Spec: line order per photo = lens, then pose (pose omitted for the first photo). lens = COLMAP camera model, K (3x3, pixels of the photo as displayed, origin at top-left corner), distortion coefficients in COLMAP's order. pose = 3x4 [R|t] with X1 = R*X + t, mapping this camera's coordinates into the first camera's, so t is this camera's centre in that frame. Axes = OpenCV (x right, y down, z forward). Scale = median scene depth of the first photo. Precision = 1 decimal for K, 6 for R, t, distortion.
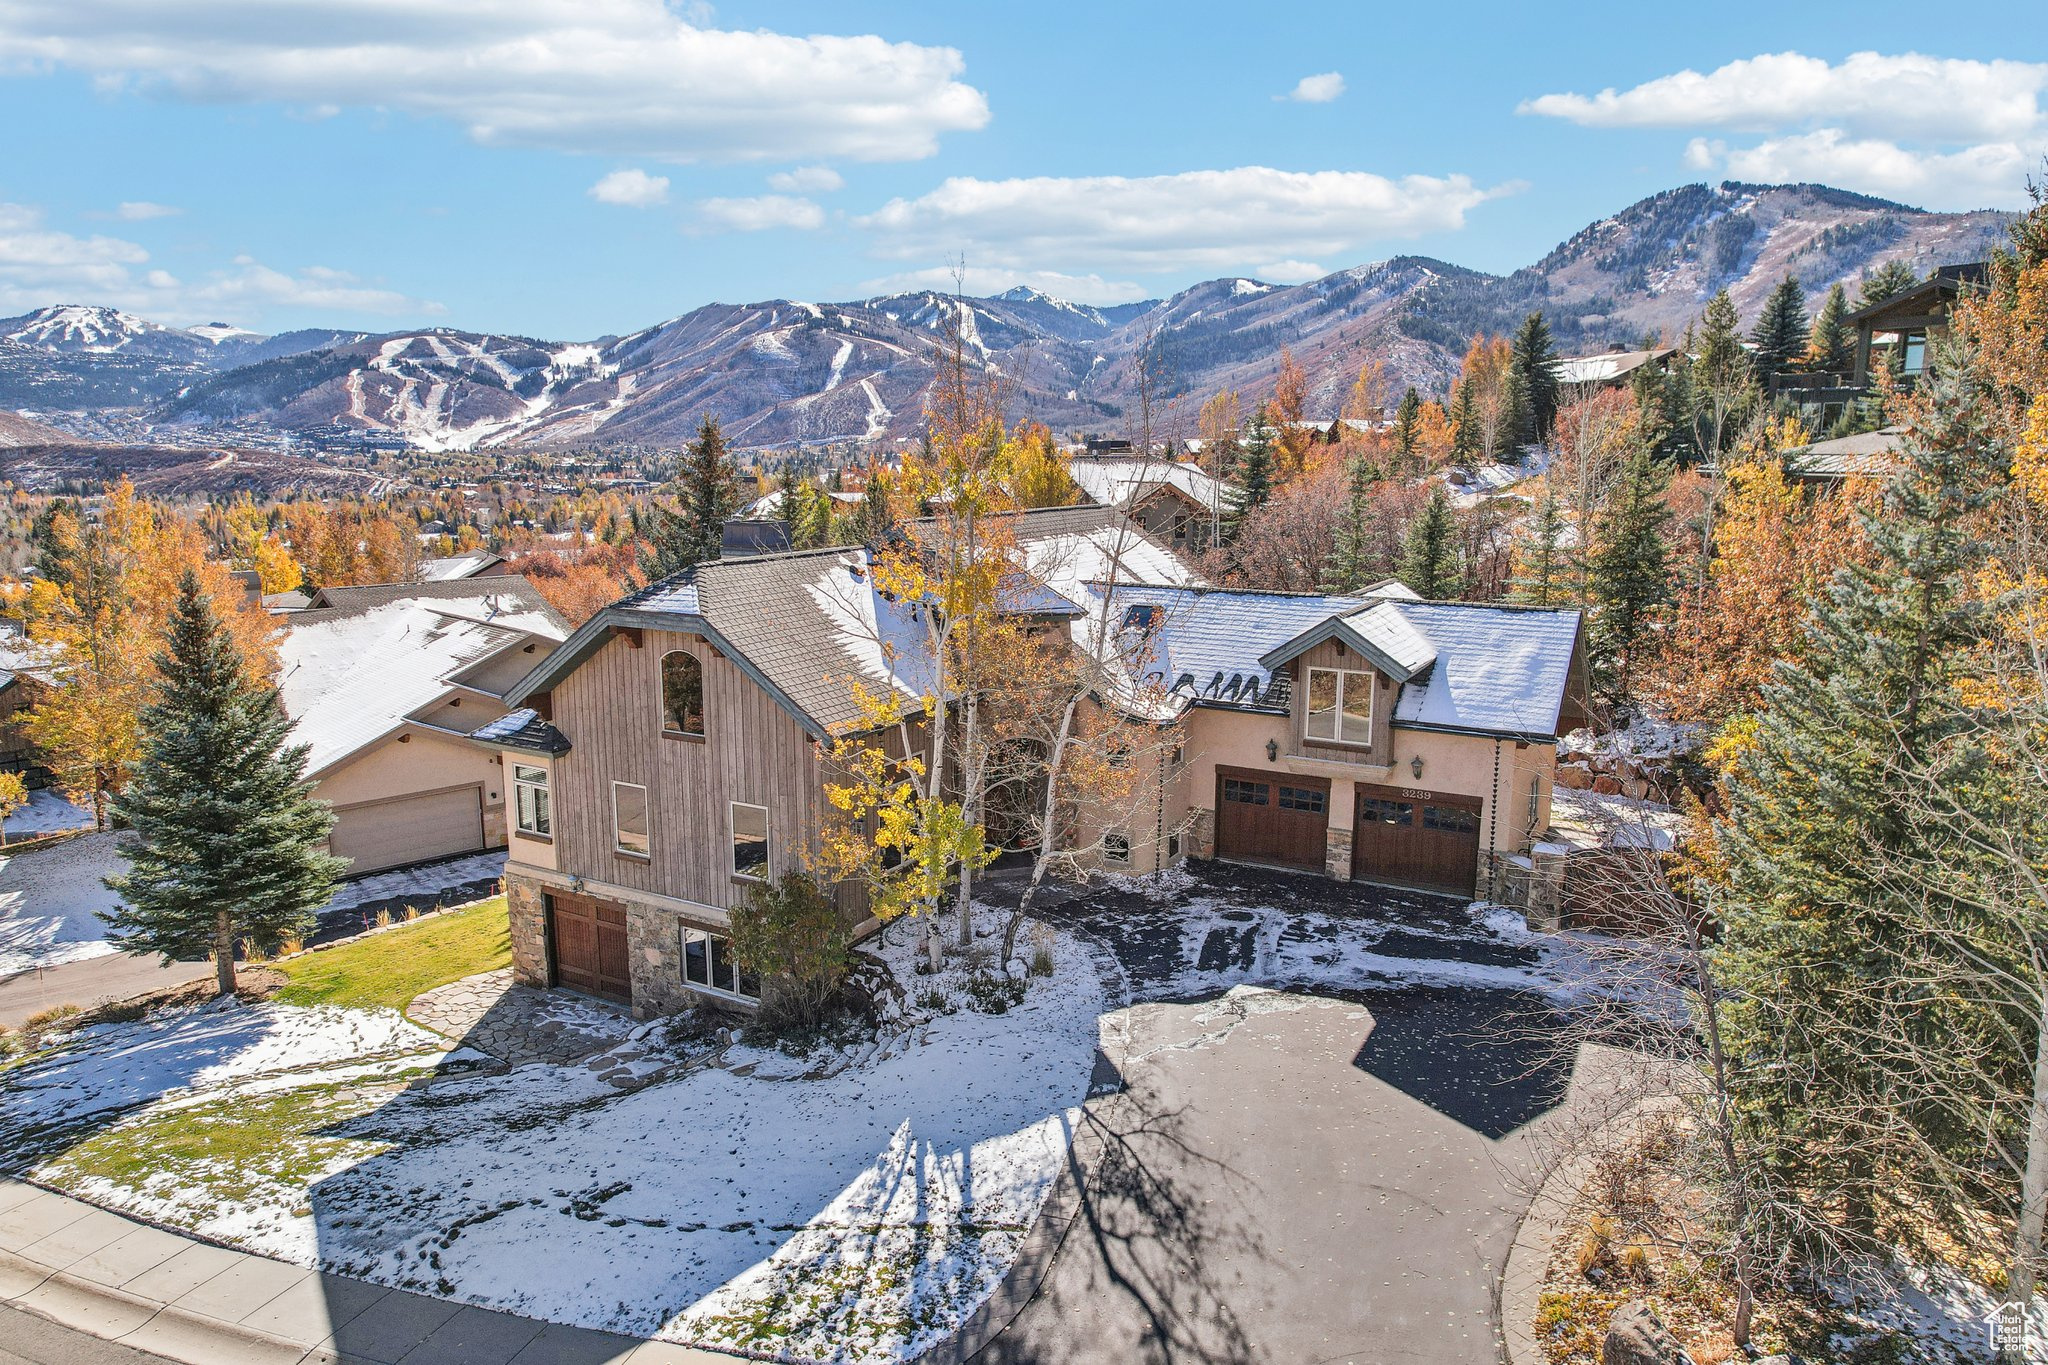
lens RADIAL K [[1334.2, 0, 1022.1], [0, 1334.2, 687.7], [0, 0, 1]] dist [-0.086043, 0.080300]
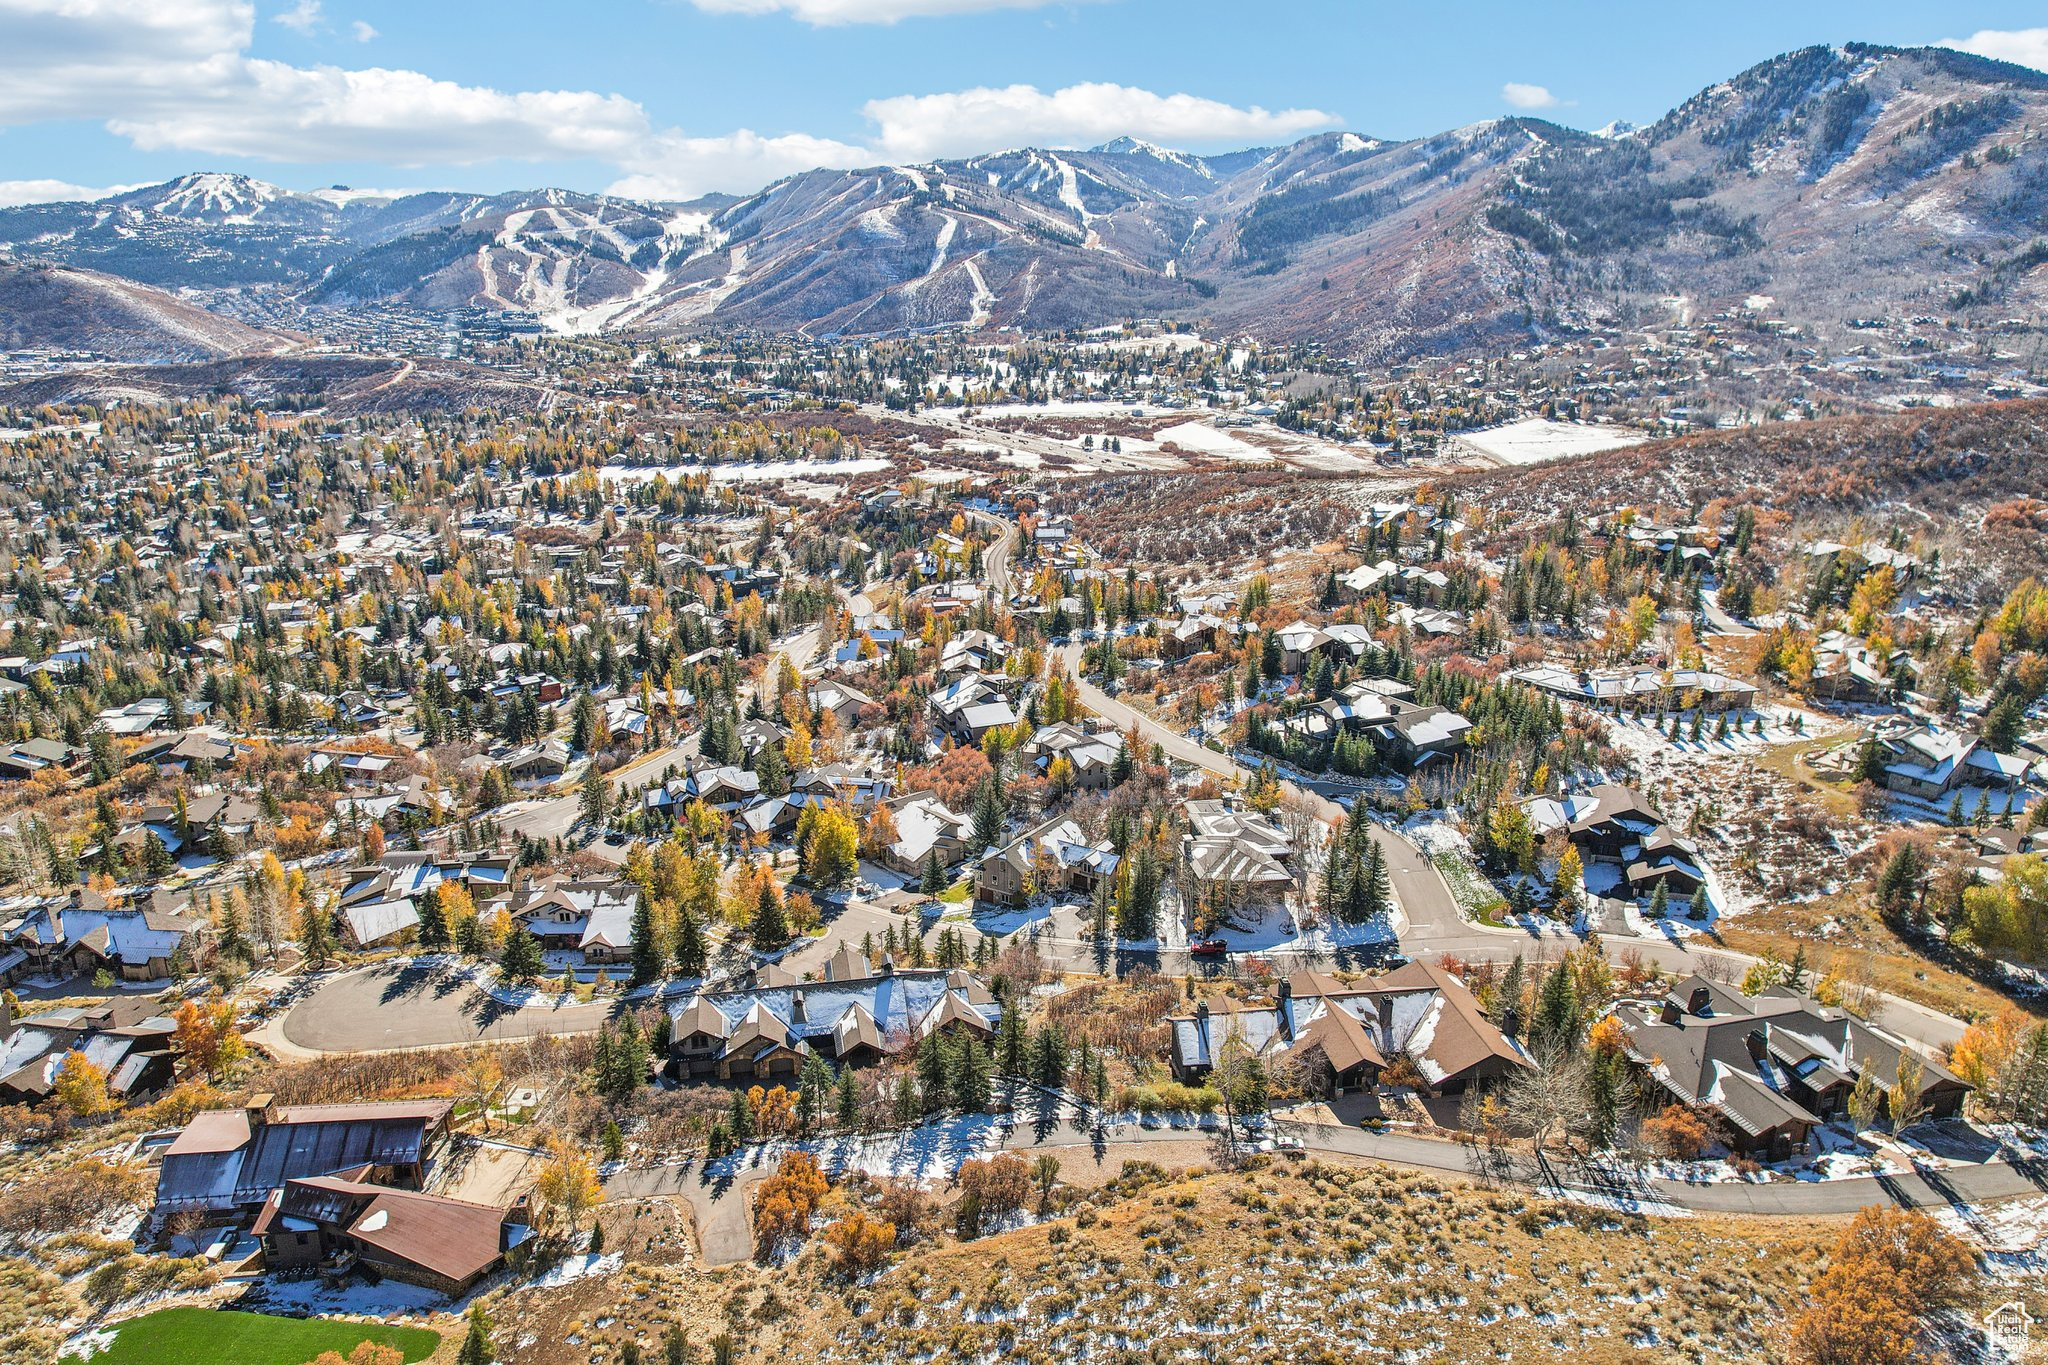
lens RADIAL K [[1330.4, 0, 1020.7], [0, 1330.4, 684.5], [0, 0, 1]] dist [-0.071669, 0.063863]
pose [[0.997137, 0.015336, -0.074050, 0.397724], [-0.007019, 0.993762, 0.111304, -1.834112], [0.075295, -0.110465, 0.991024, -6.320394]]
